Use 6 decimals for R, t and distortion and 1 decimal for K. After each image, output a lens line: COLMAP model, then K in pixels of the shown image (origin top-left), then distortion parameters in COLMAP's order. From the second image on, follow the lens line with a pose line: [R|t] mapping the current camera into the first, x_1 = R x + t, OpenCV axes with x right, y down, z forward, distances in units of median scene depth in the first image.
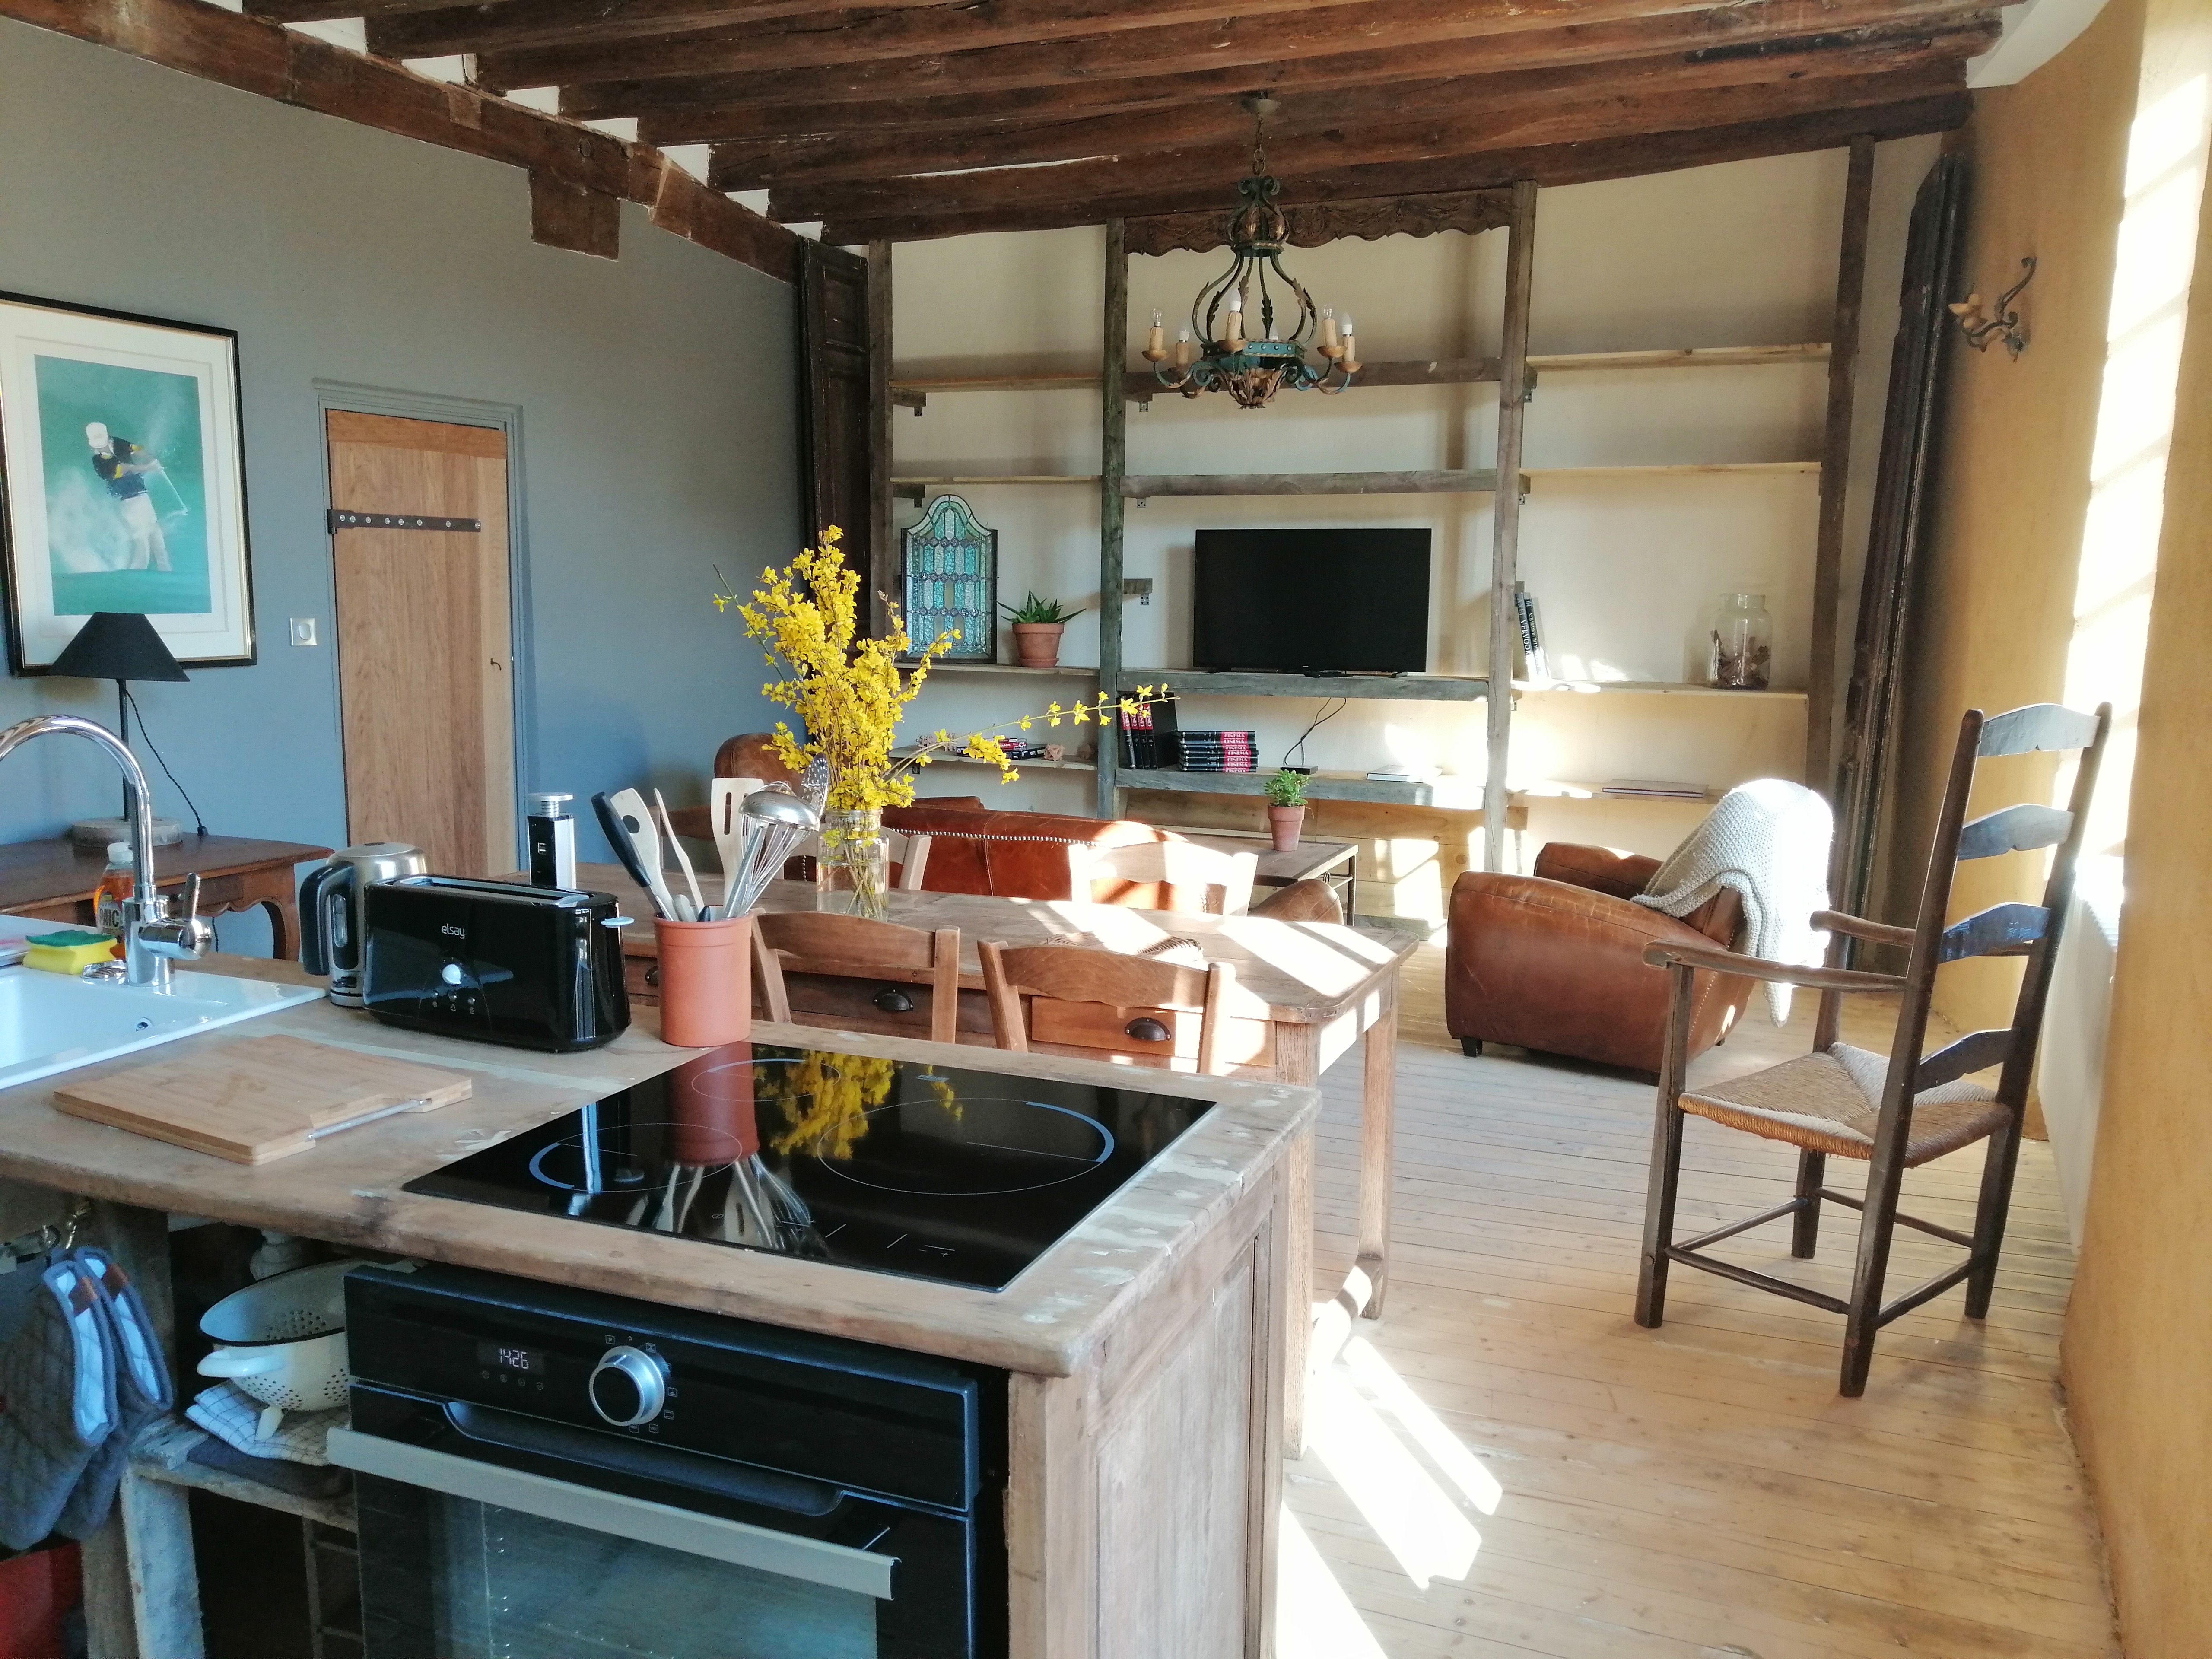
lens RADIAL K [[1735.1, 0, 1106.0], [0, 1735.1, 829.5], [0, 0, 1]] dist [0.004461, 0.003768]
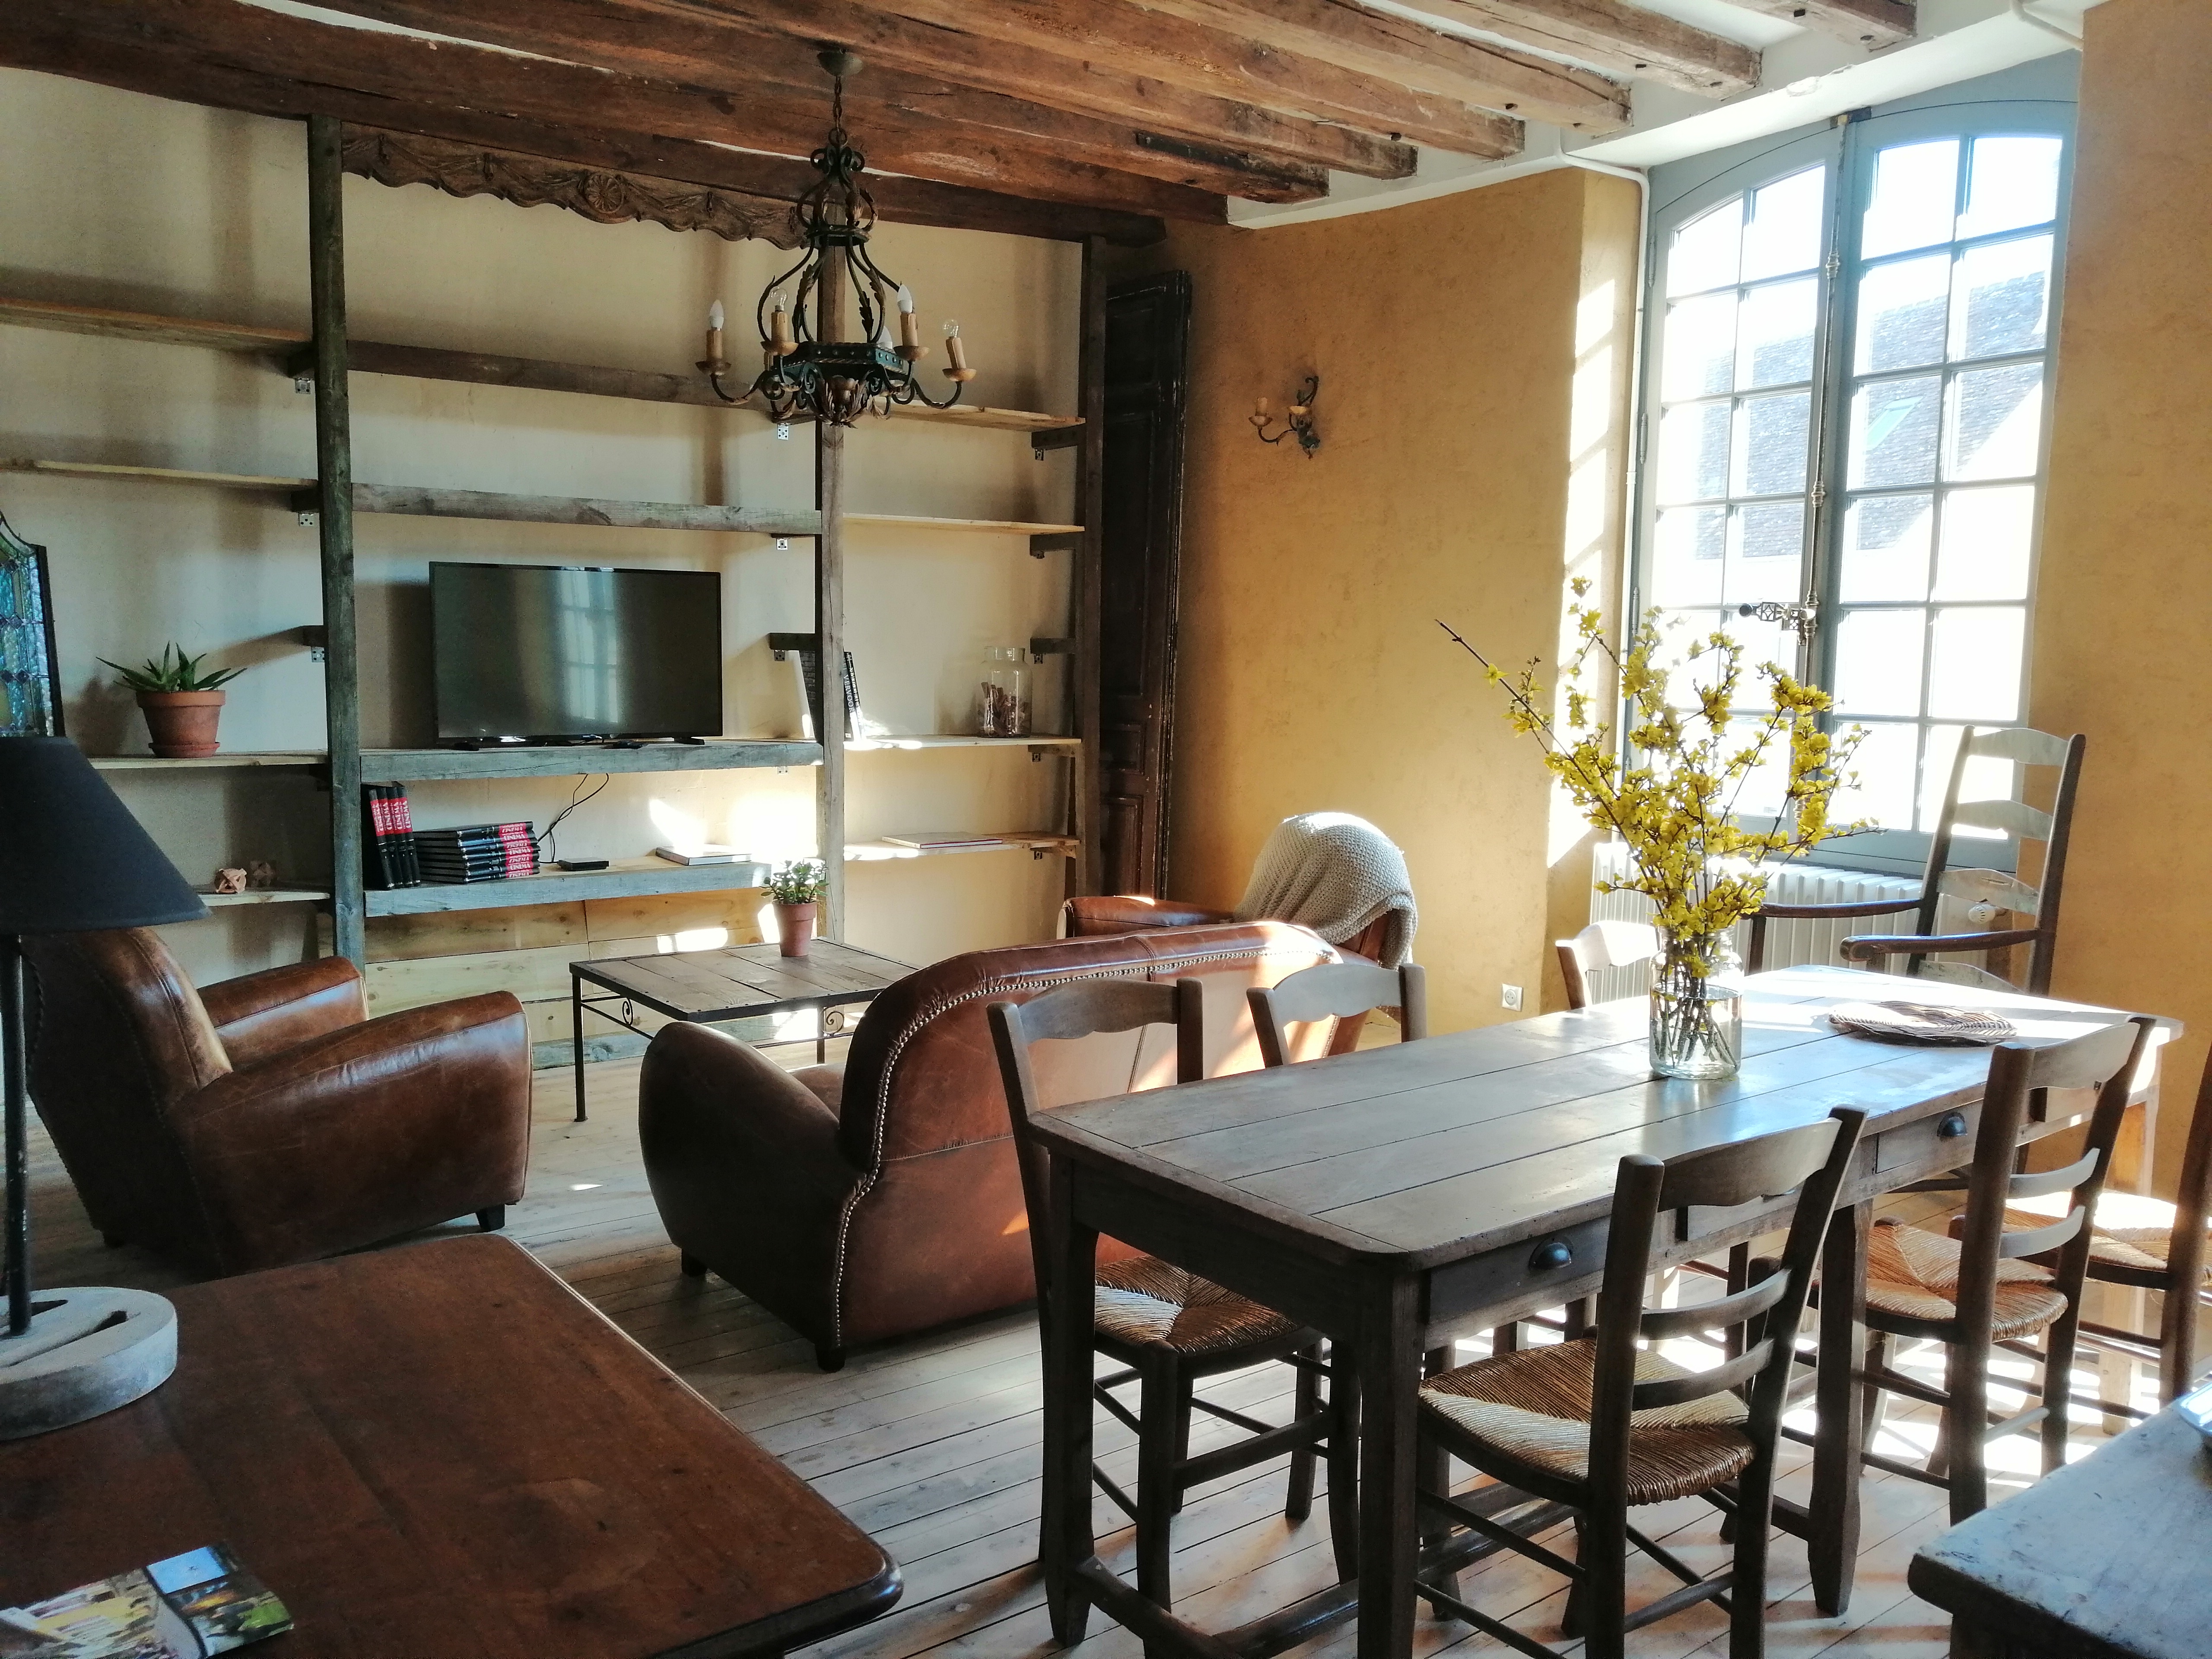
lens RADIAL K [[1735.1, 0, 1106.0], [0, 1735.1, 829.5], [0, 0, 1]] dist [0.004461, 0.003768]
pose [[0.512025, -0.094698, 0.853735, -0.461835], [0.109729, 0.992972, 0.044333, -0.060790], [-0.851933, 0.070980, 0.518818, 0.381545]]
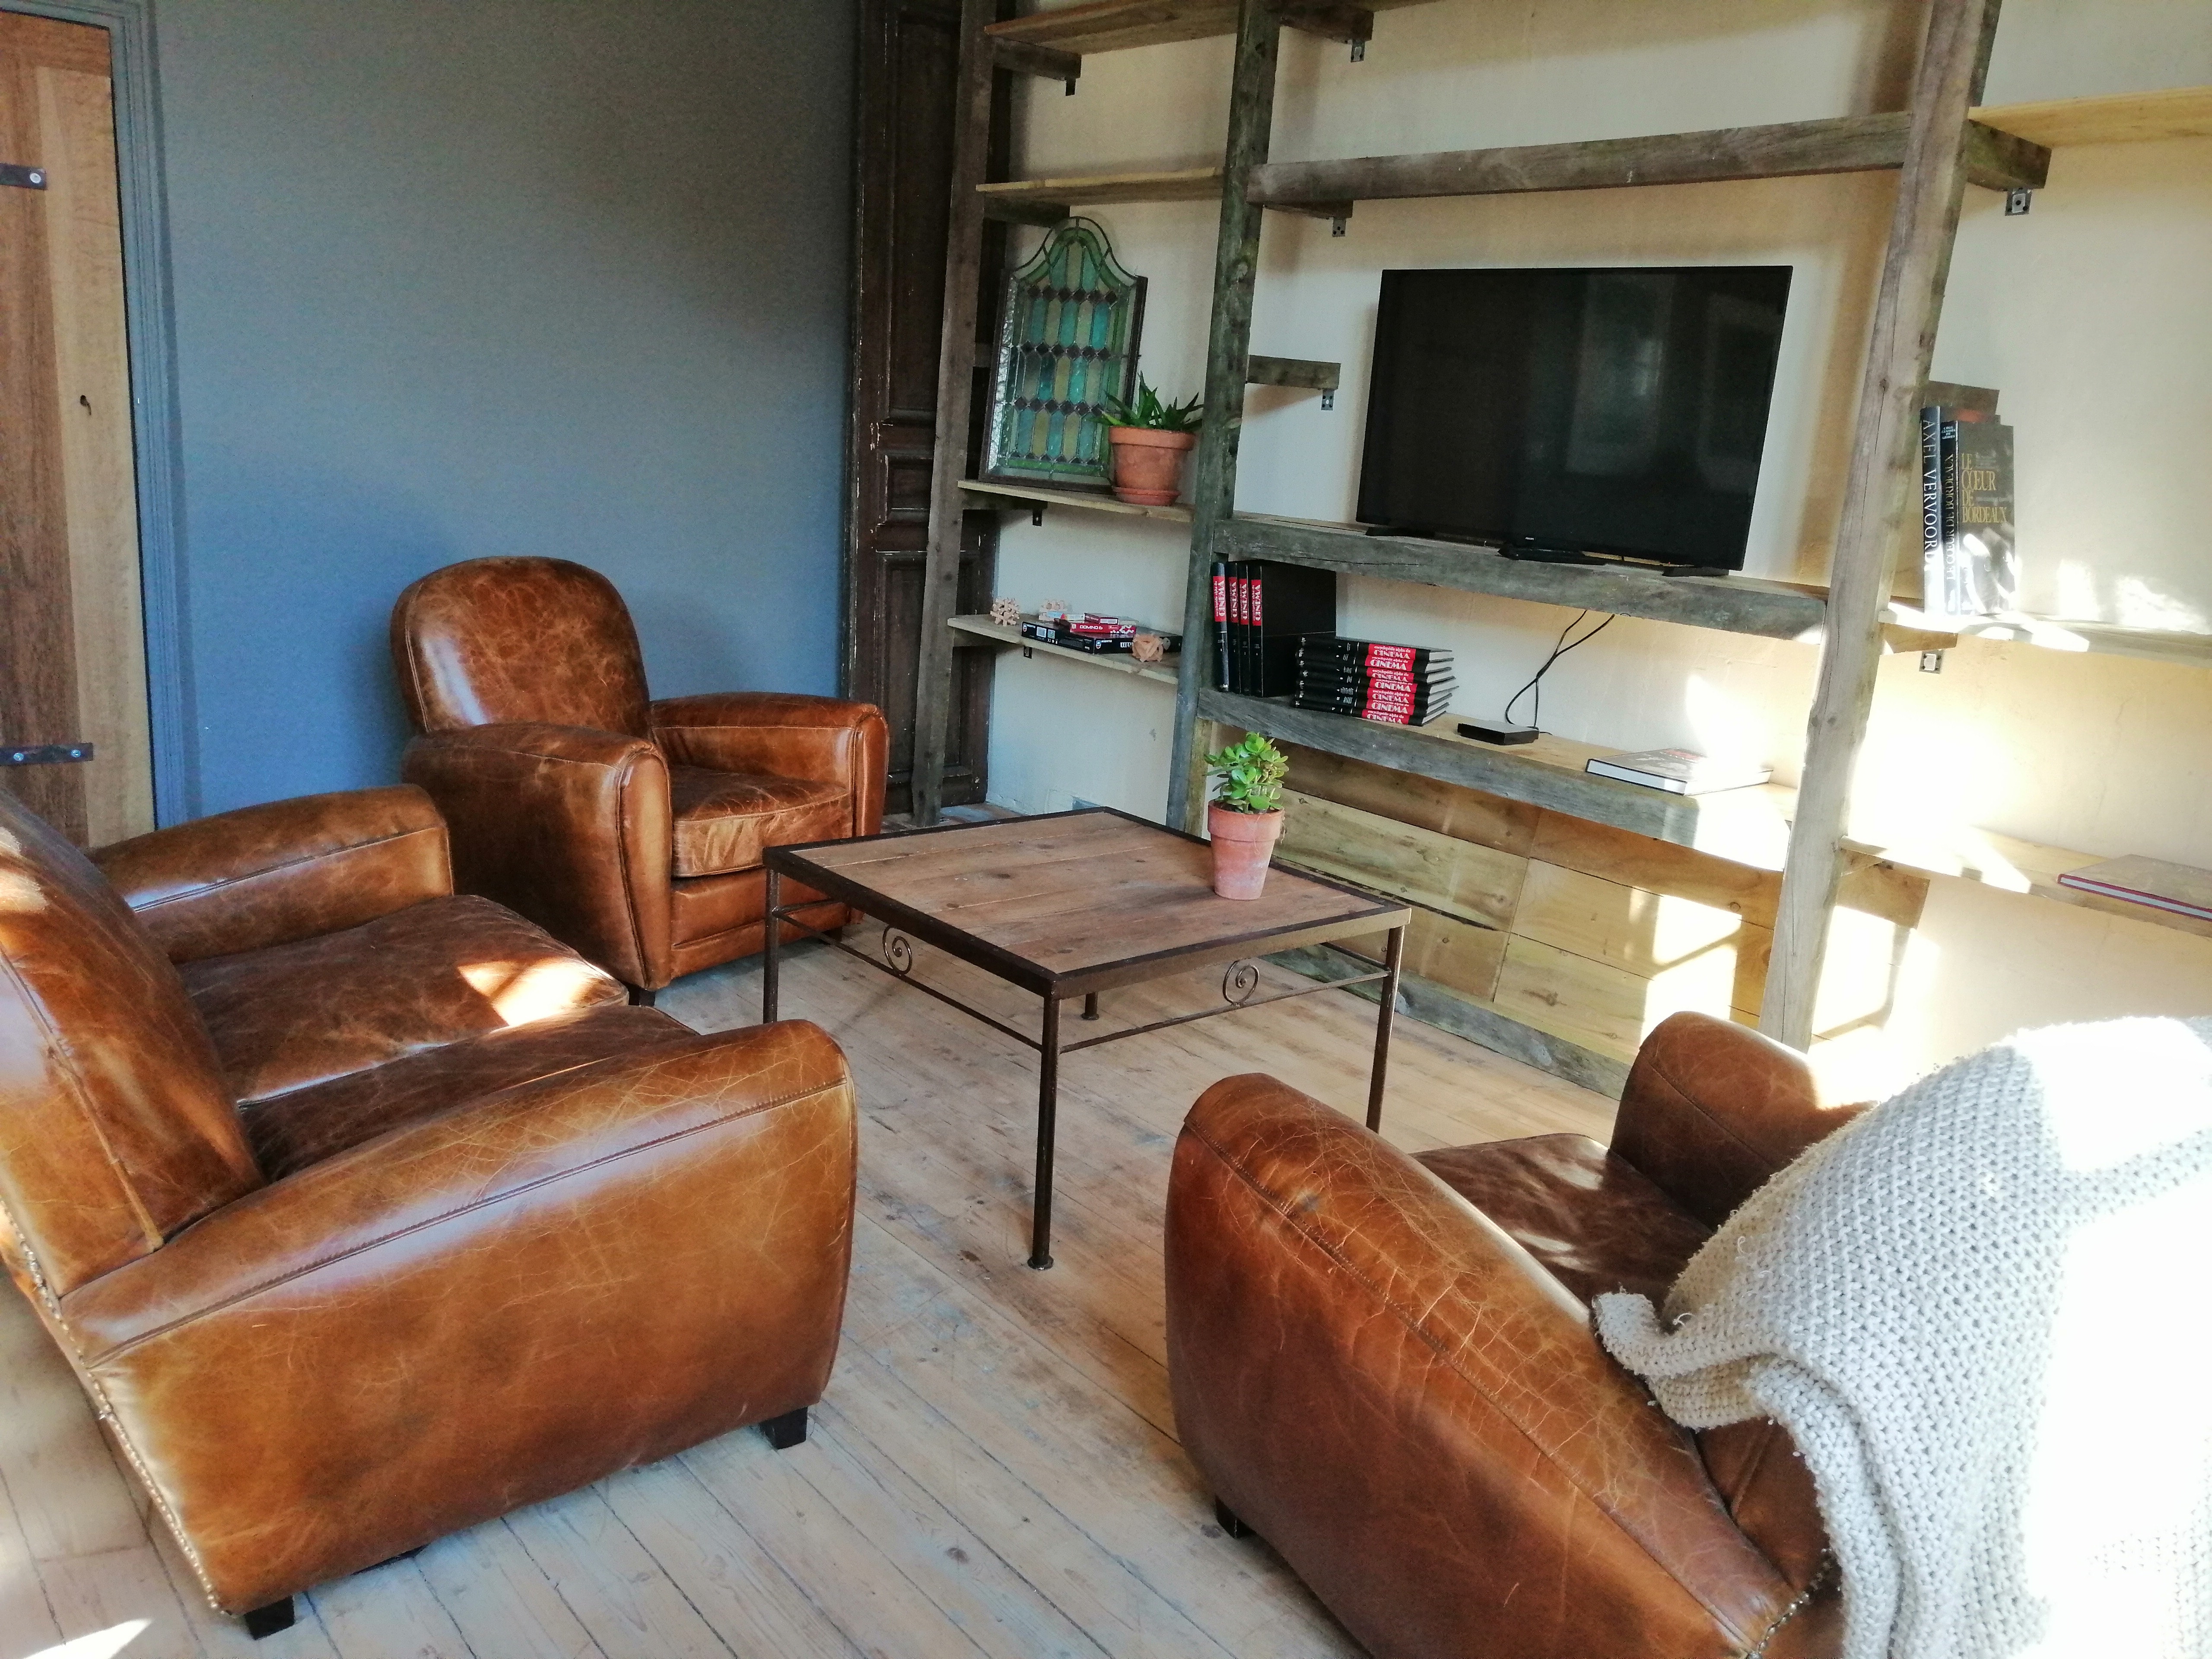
lens RADIAL K [[1728.2, 0, 1104.9], [0, 1728.2, 797.6], [0, 0, 1]] dist [0.028476, -0.001829]
pose [[0.885098, 0.156206, -0.438408, 0.246514], [-0.129878, 0.987471, 0.089629, -0.047606], [0.446916, -0.022391, 0.894296, 0.480105]]
